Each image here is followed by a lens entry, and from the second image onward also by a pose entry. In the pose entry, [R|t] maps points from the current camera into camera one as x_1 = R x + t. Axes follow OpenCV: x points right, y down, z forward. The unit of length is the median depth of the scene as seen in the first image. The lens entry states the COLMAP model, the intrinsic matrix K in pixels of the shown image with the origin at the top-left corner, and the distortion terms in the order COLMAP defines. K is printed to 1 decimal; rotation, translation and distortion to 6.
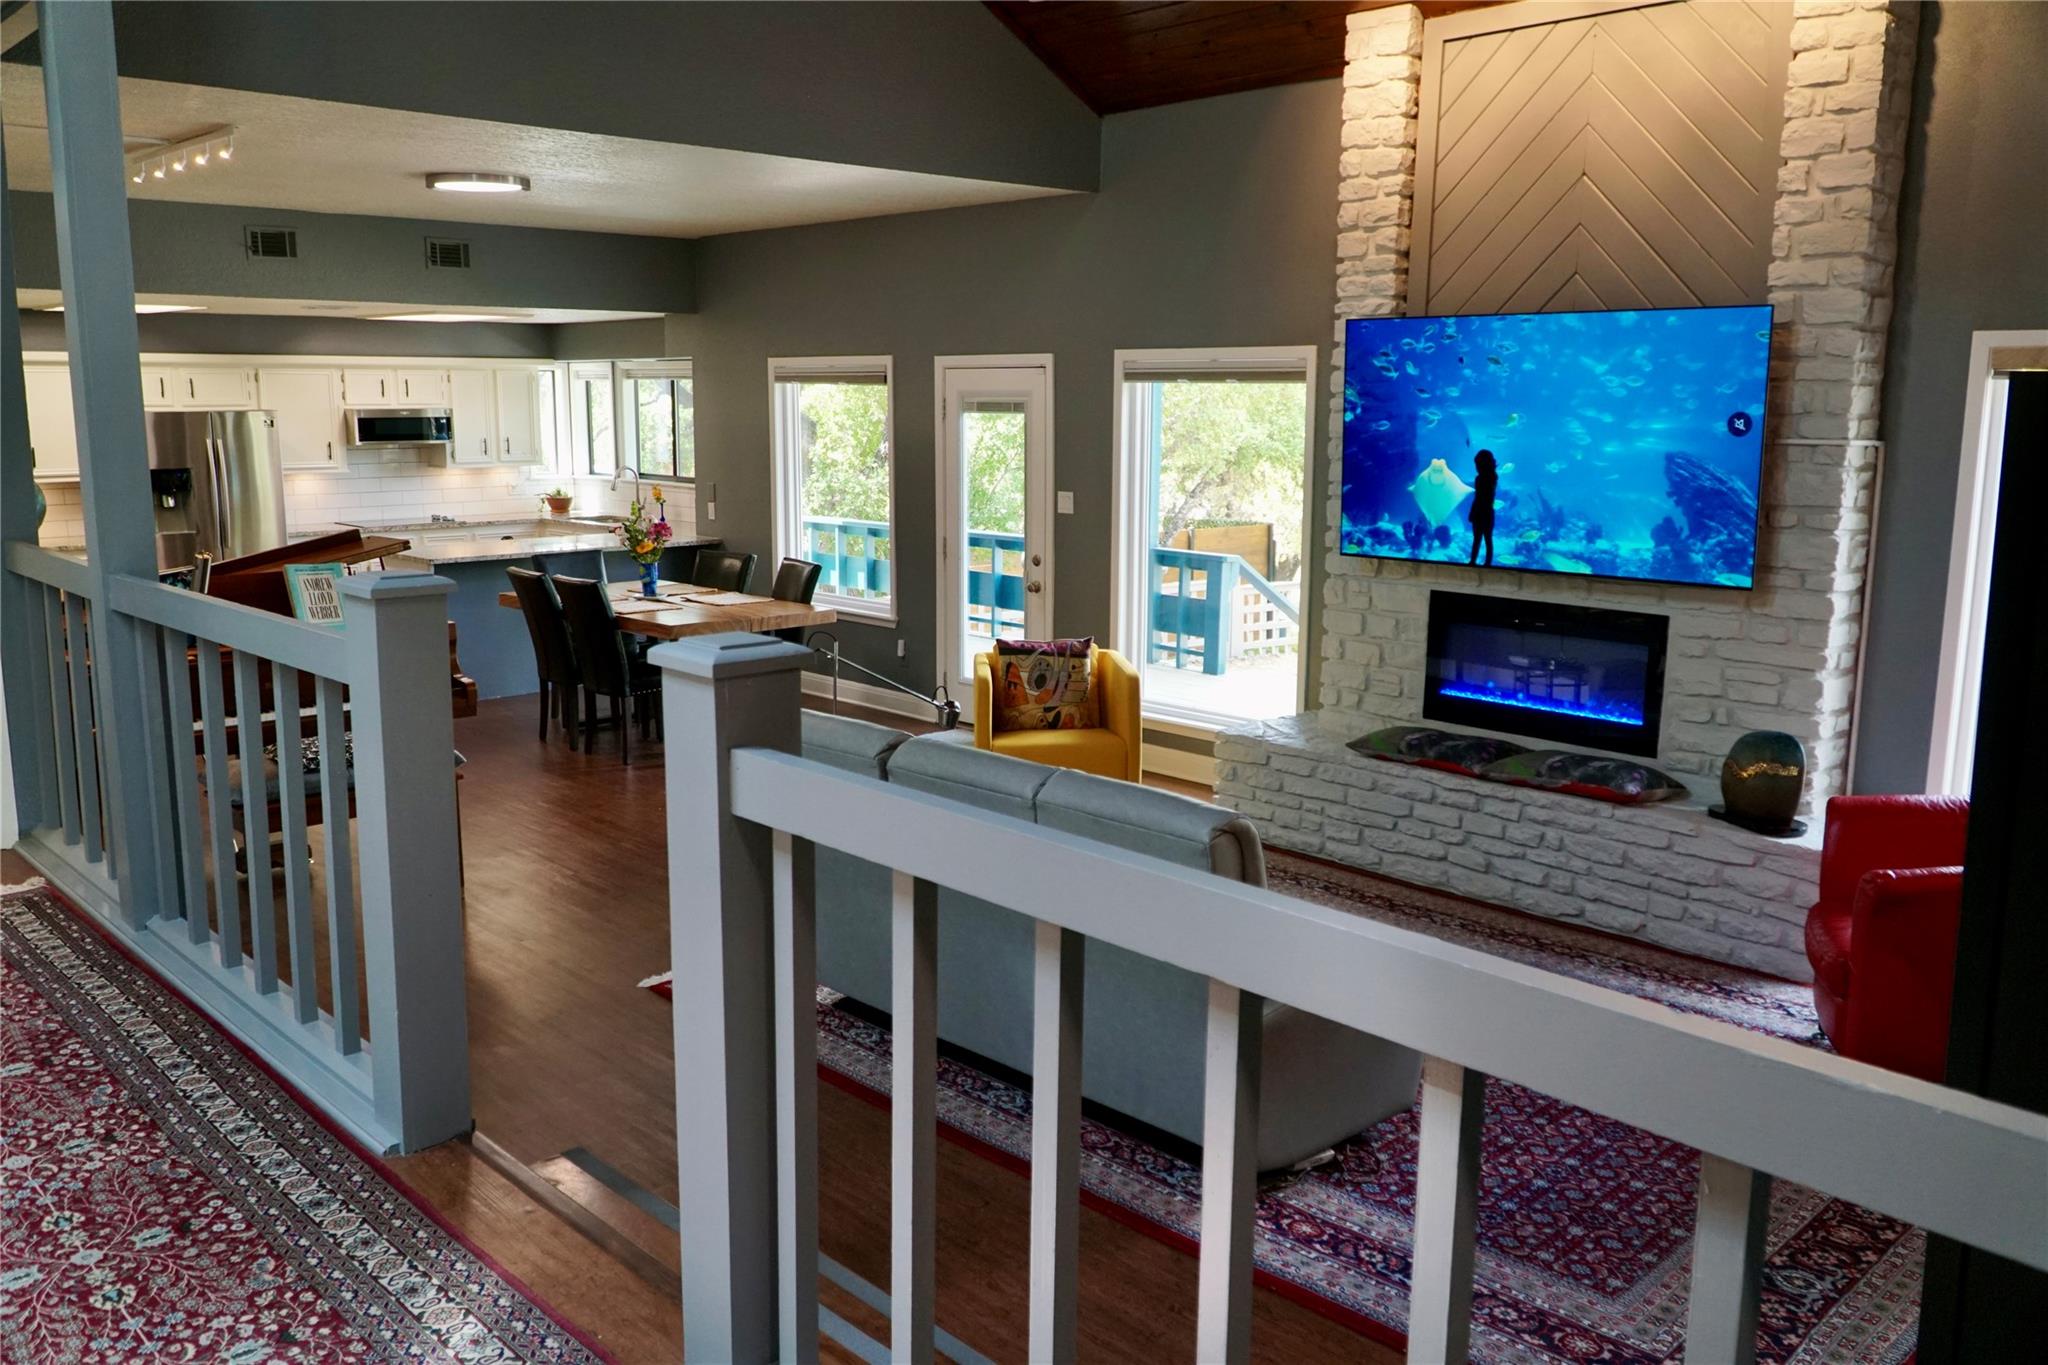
lens RADIAL K [[1620.6, 0, 1018.9], [0, 1620.6, 684.0], [0, 0, 1]] dist [0.000565, 0.004710]
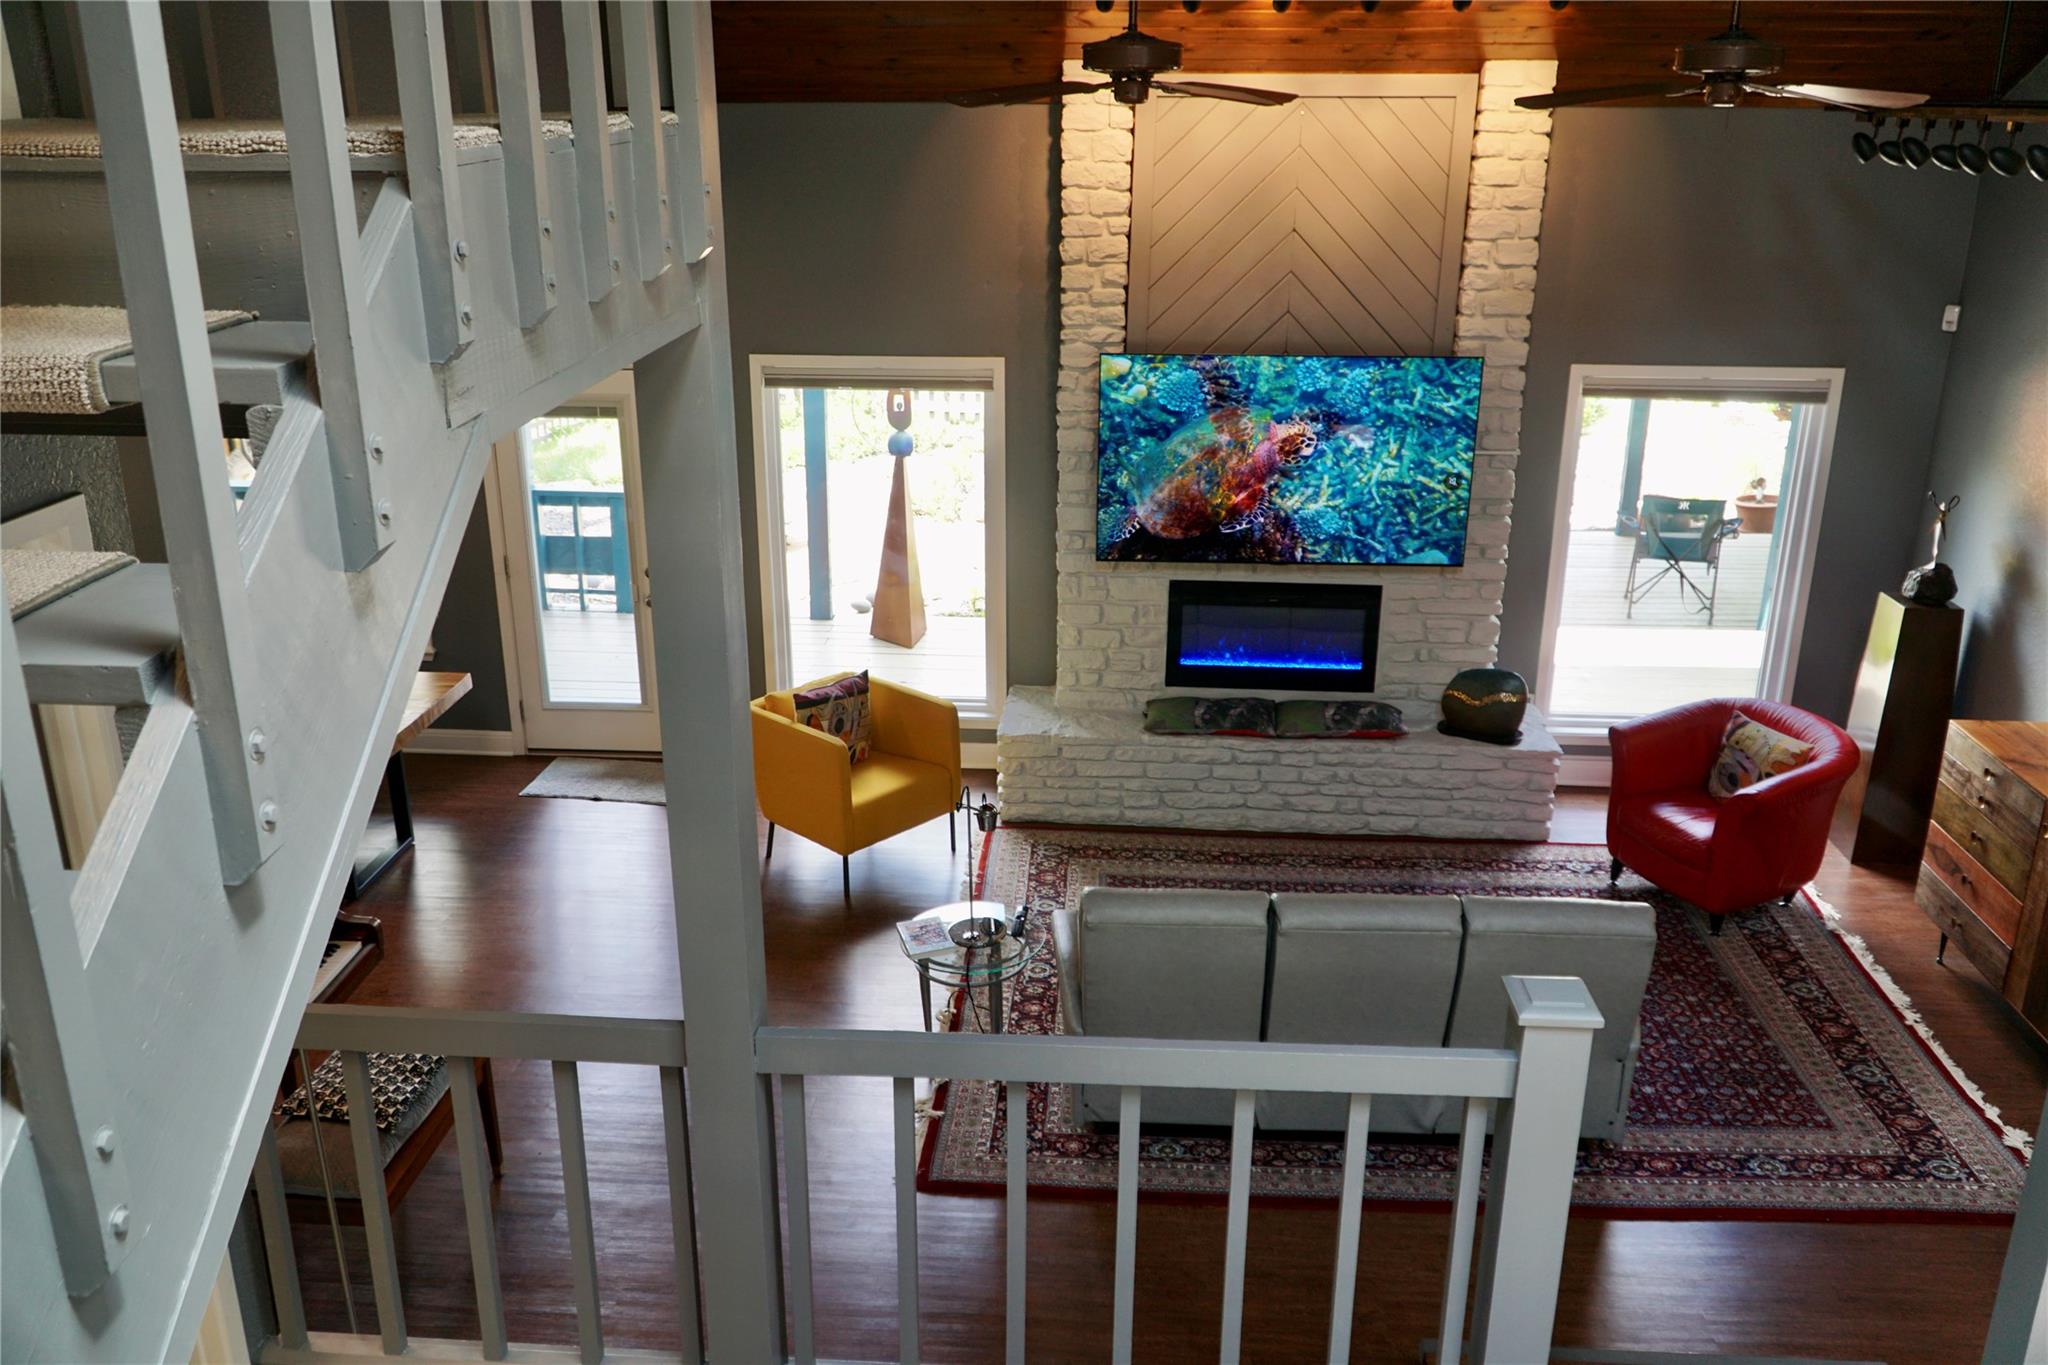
lens RADIAL K [[1614.2, 0, 1019.0], [0, 1614.2, 687.6], [0, 0, 1]] dist [0.002404, -0.003401]
pose [[0.736671, -0.232102, 0.635172, -0.581883], [0.120939, 0.969331, 0.213944, -0.245380], [-0.665349, -0.080789, 0.742148, 0.207780]]
